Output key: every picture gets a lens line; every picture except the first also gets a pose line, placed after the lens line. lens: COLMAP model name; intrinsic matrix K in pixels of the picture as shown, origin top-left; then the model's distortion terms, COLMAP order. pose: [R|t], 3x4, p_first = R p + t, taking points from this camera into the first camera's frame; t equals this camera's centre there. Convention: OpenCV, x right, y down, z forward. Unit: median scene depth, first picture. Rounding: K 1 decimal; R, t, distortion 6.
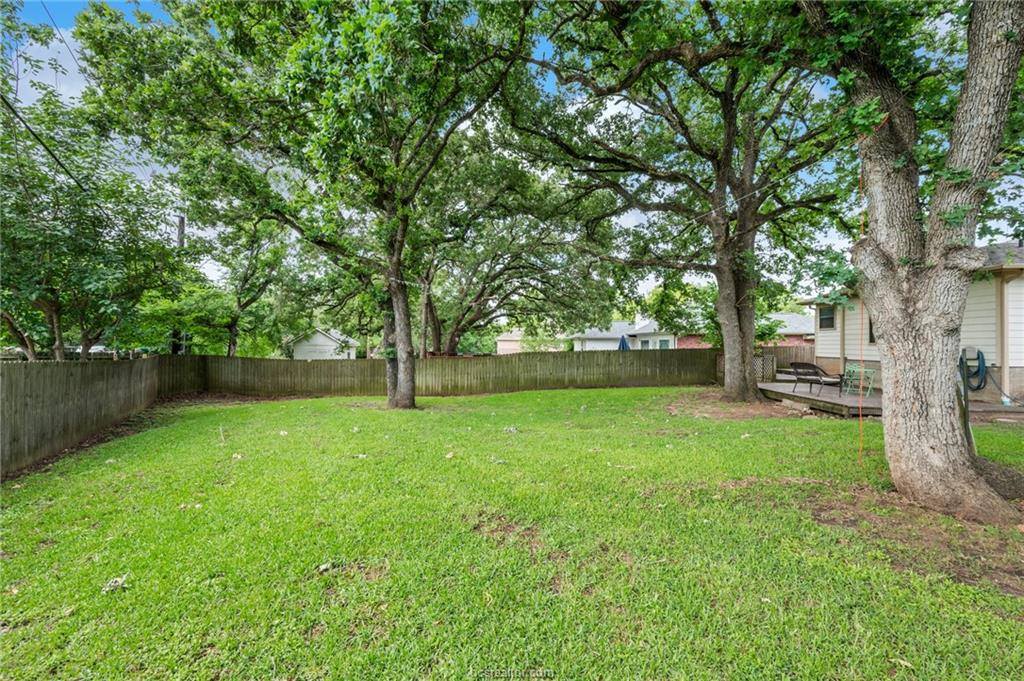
lens RADIAL K [[400.2, 0, 510.9], [0, 400.2, 338.9], [0, 0, 1]] dist [-0.000006, 0.000103]
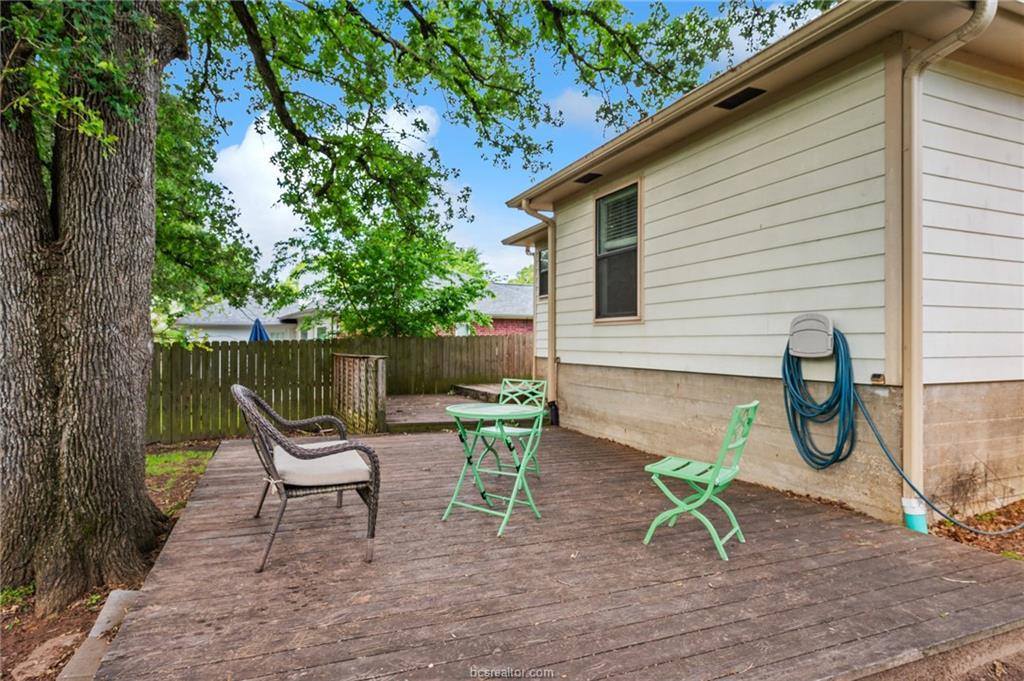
lens RADIAL K [[568.7, 0, 511.1], [0, 568.7, 342.9], [0, 0, 1]] dist [-0.003797, -0.000396]
pose [[0.905834, -0.001019, 0.423632, 0.793267], [-0.000730, 0.999992, 0.003967, 0.038463], [-0.423633, -0.003903, 0.905826, 0.736023]]
